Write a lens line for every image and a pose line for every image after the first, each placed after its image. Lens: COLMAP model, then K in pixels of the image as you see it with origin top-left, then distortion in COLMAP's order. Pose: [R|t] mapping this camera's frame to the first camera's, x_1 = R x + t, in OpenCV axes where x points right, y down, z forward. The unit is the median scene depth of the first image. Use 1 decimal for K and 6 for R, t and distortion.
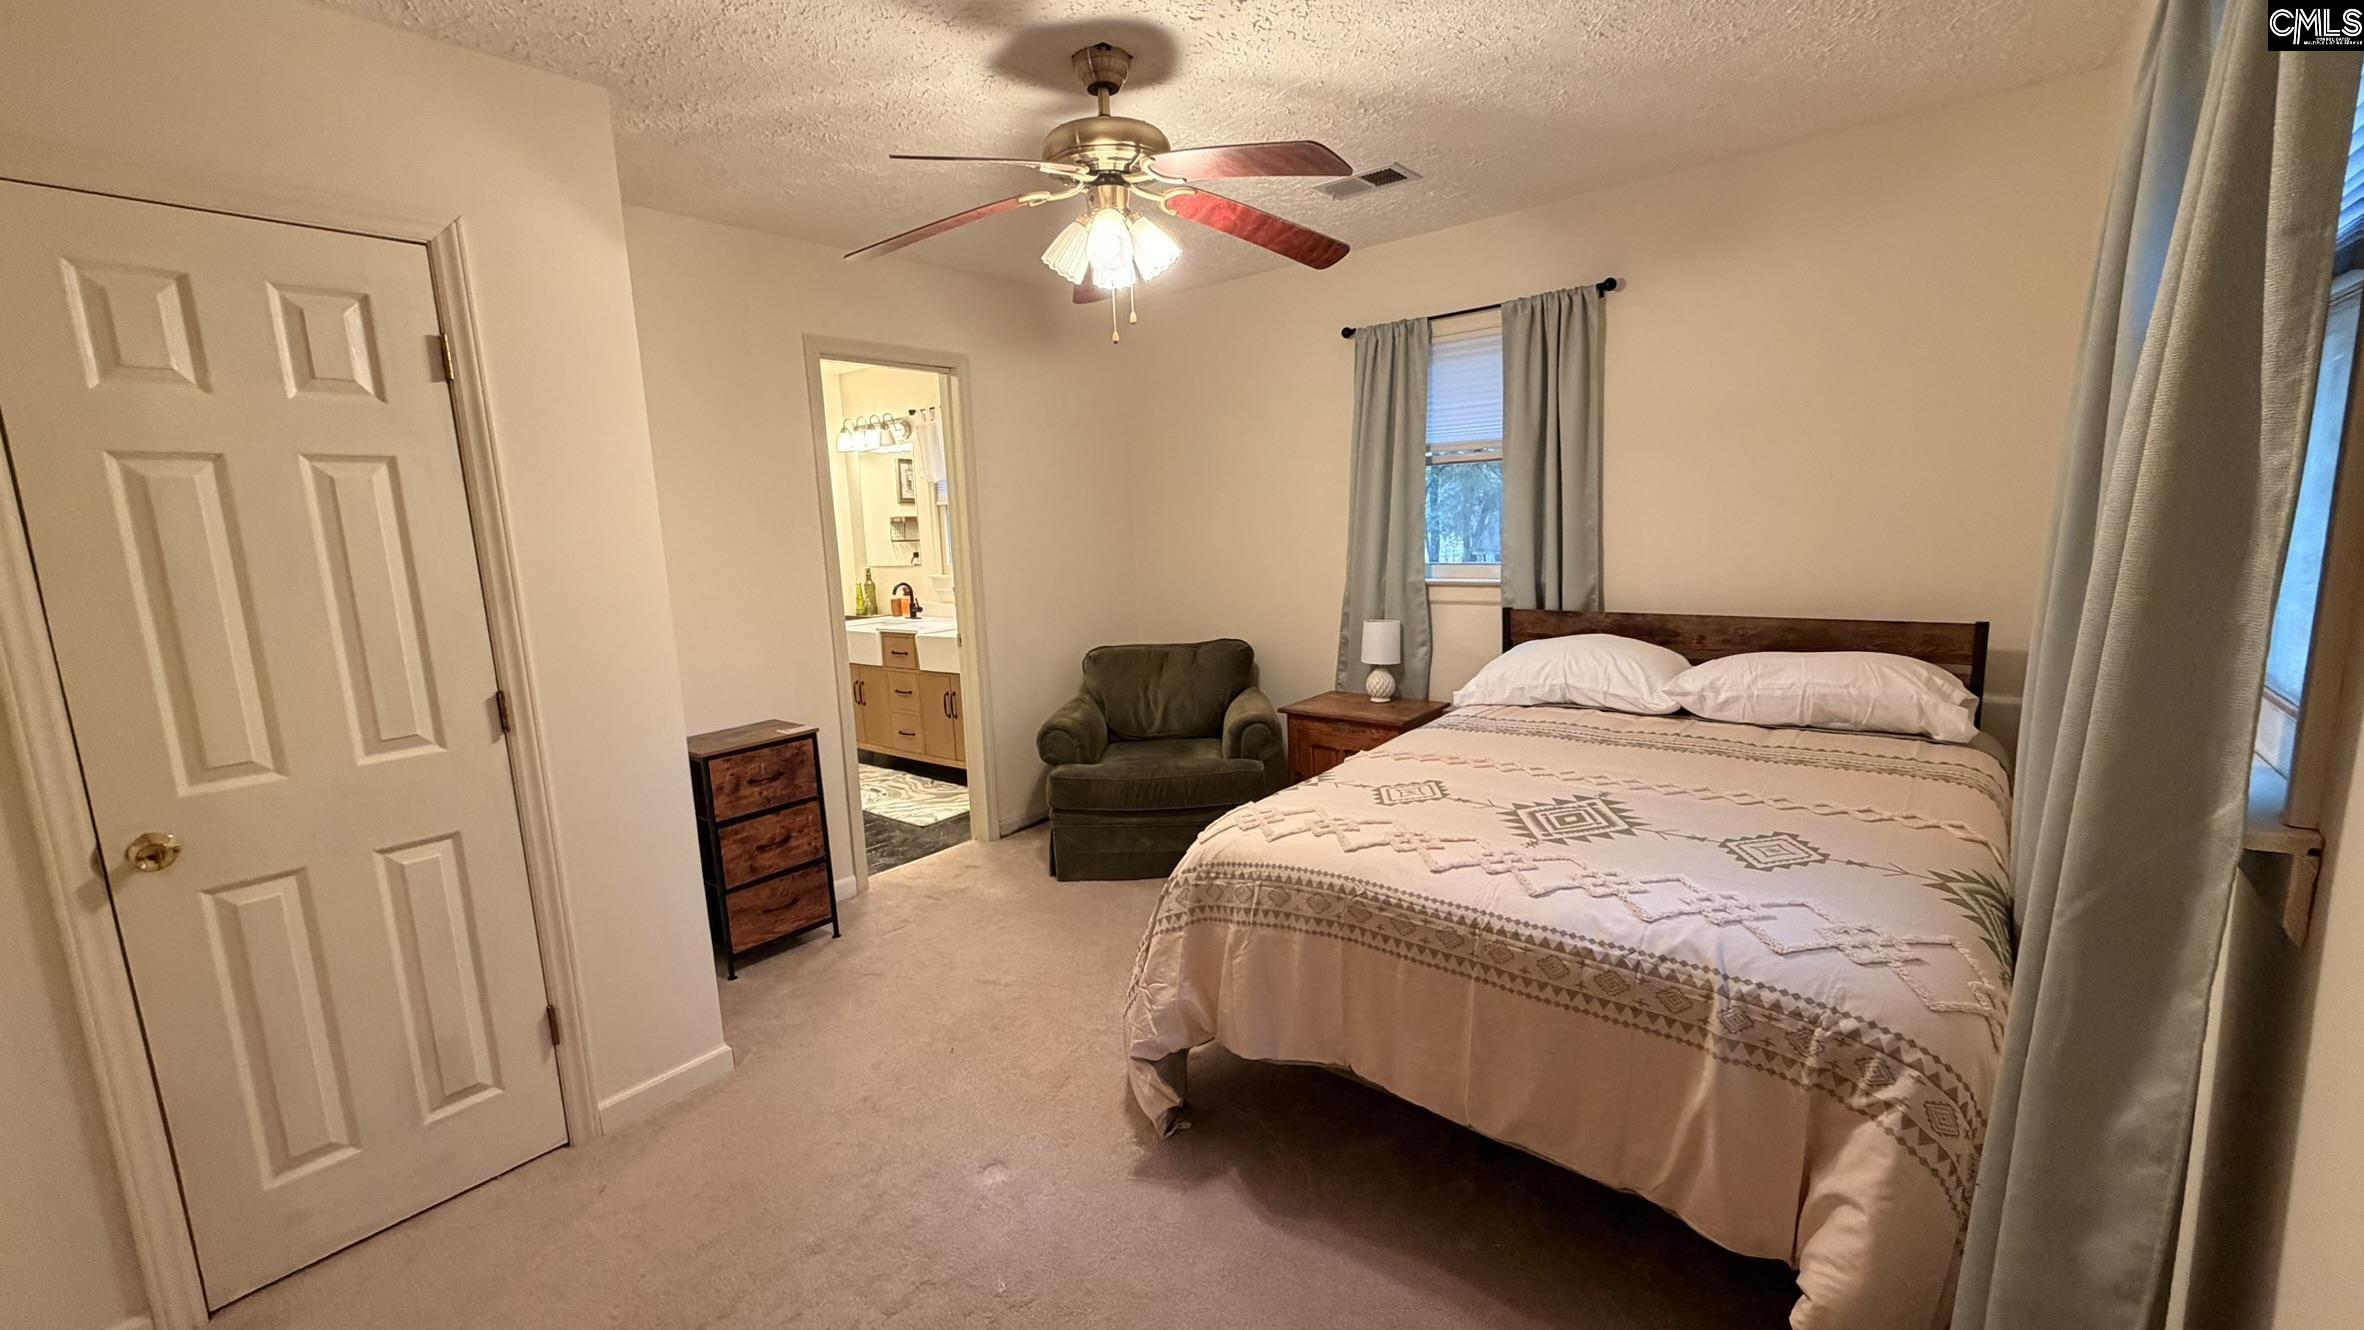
lens RADIAL K [[936.2, 0, 1175.5], [0, 936.2, 664.6], [0, 0, 1]] dist [0.000357, 0.000204]
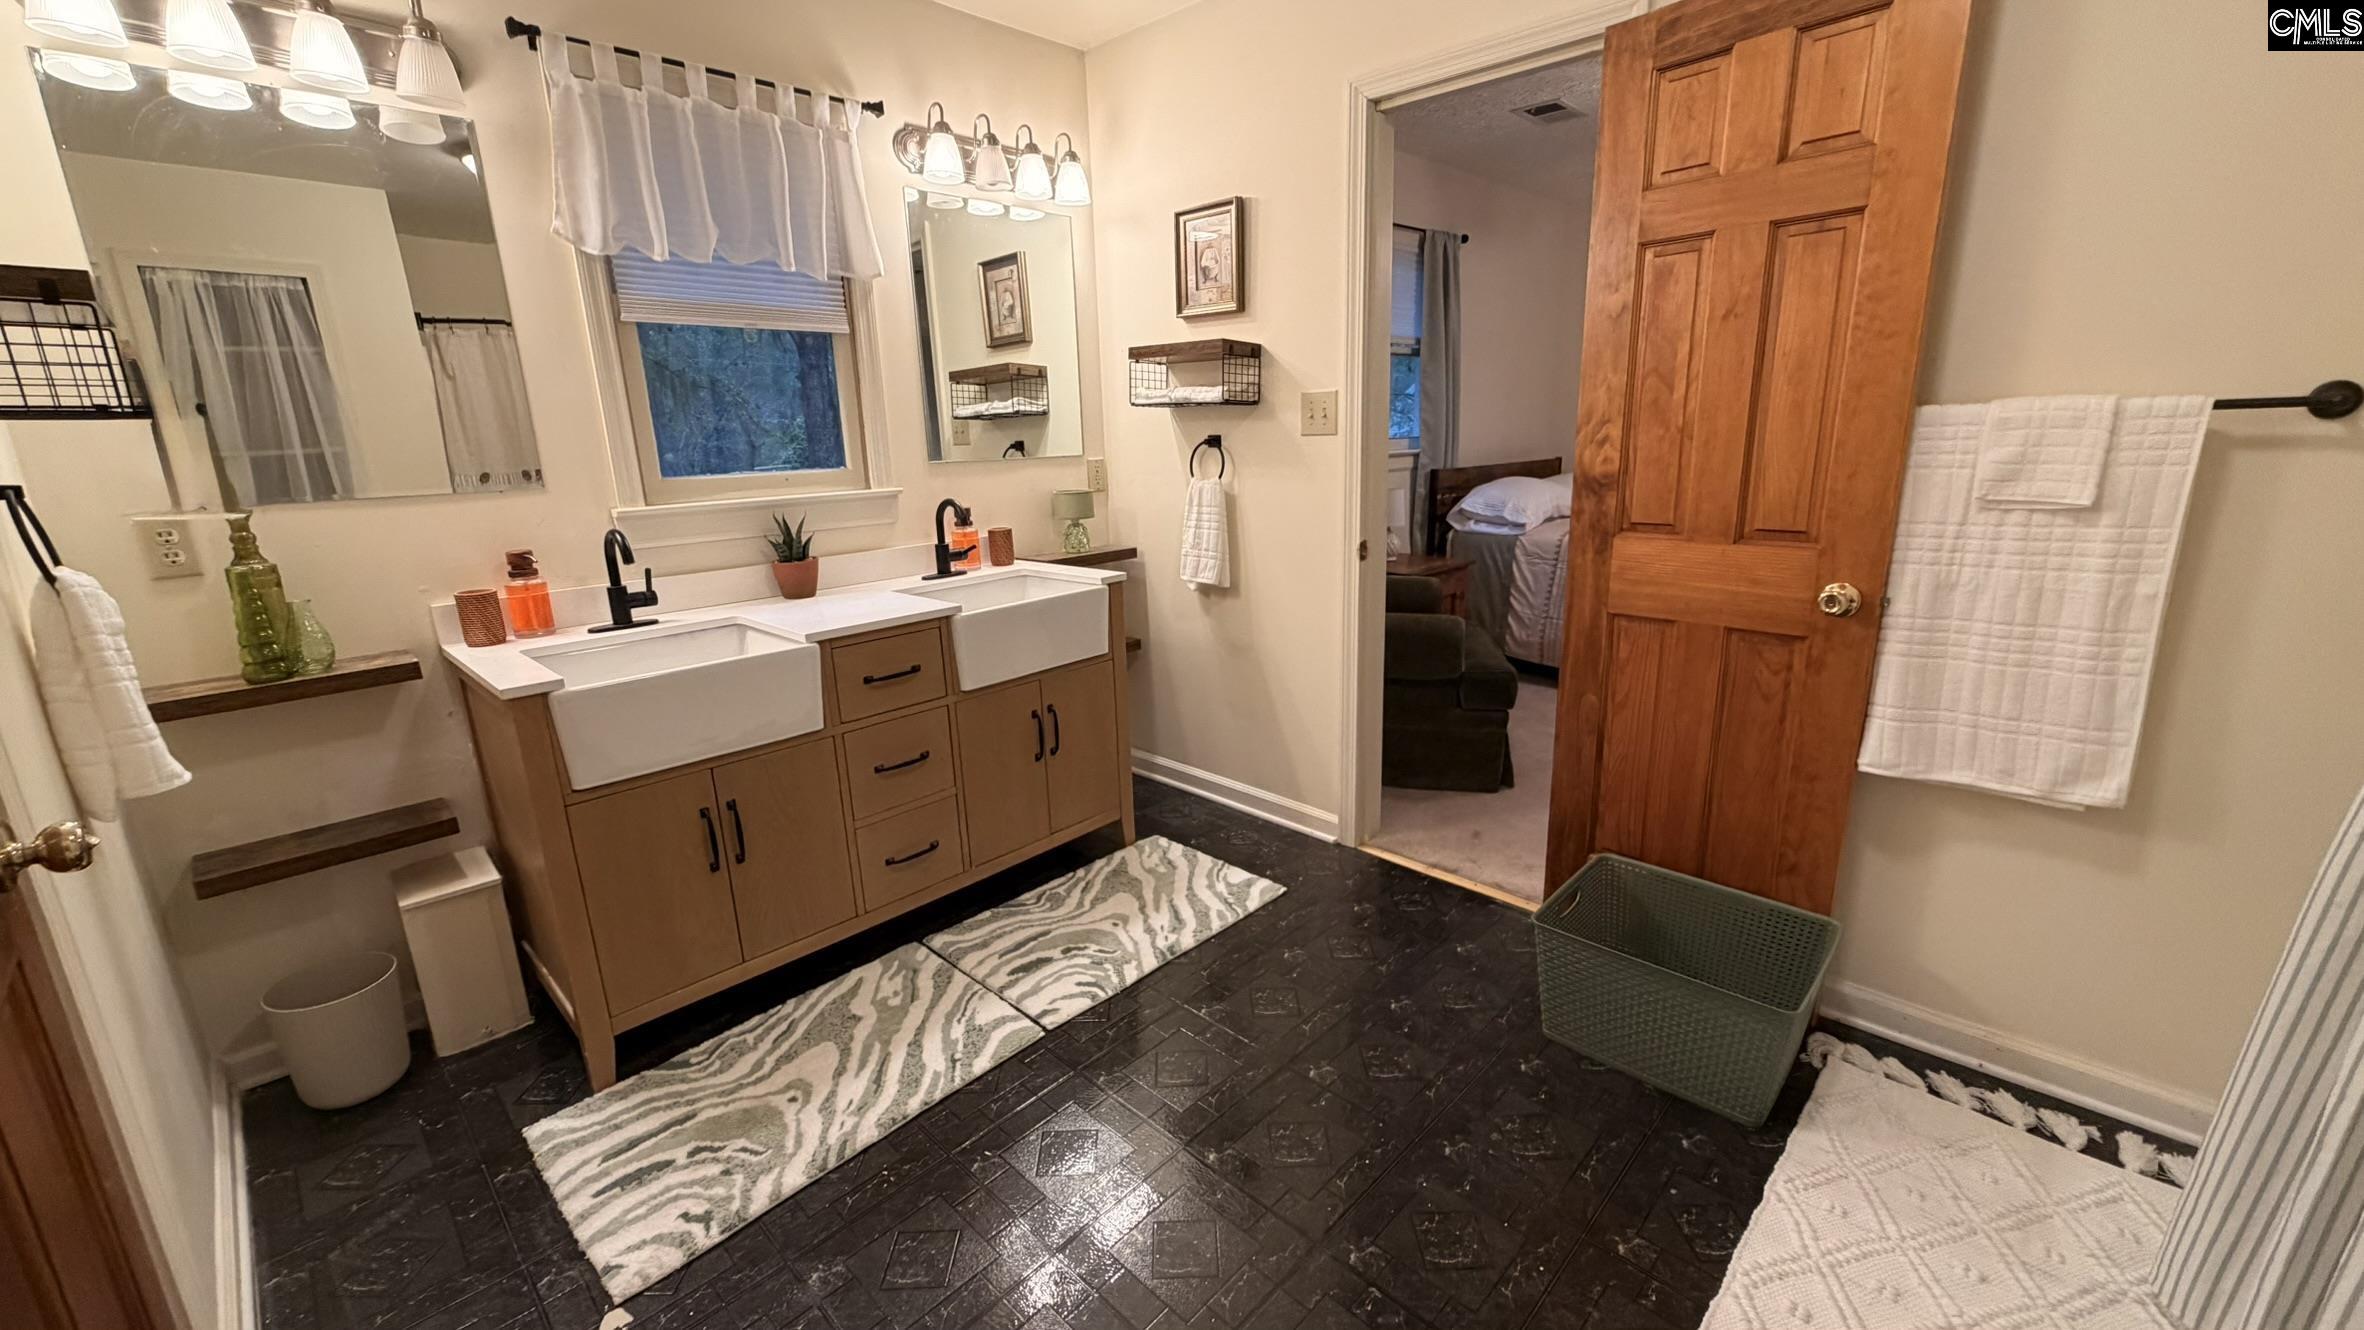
lens RADIAL K [[936.2, 0, 1175.5], [0, 936.2, 664.6], [0, 0, 1]] dist [0.000357, 0.000204]
pose [[0.095415, -0.204696, 0.974164, -1.300699], [0.185481, 0.965146, 0.184634, -0.131930], [-0.978005, 0.163072, 0.130056, 1.546758]]
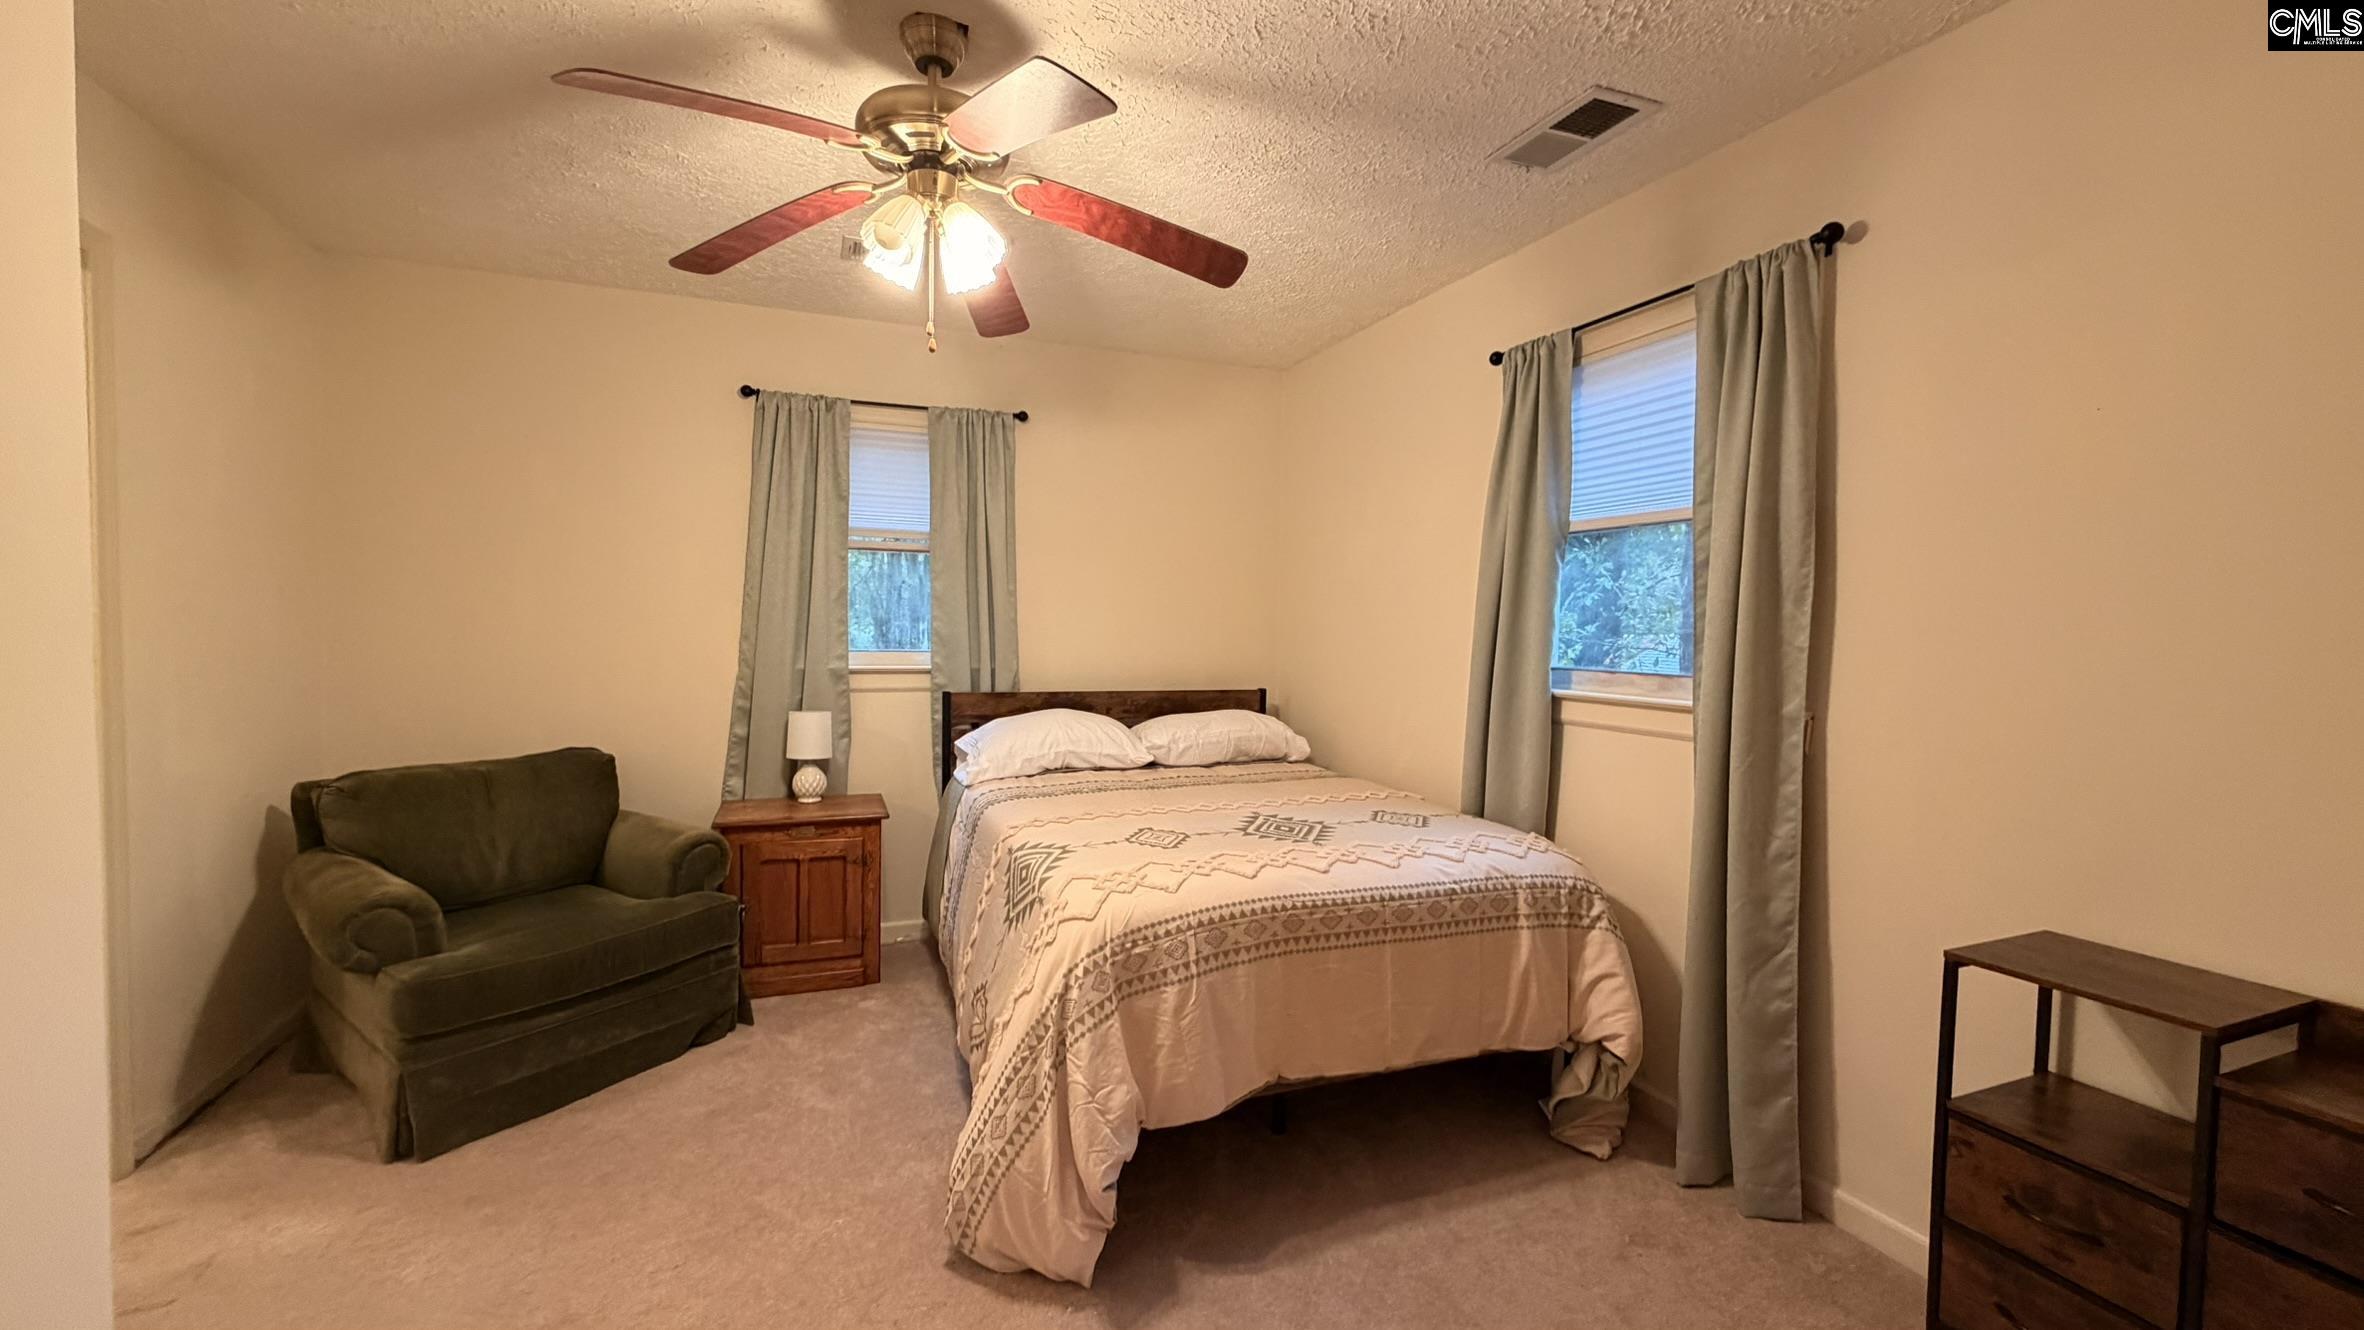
lens RADIAL K [[936.2, 0, 1175.5], [0, 936.2, 664.6], [0, 0, 1]] dist [0.000357, 0.000204]
pose [[0.483162, 0.016558, 0.875375, -0.622309], [0.102819, 0.991830, -0.075512, 0.019912], [-0.869473, 0.126490, 0.477512, 0.399076]]
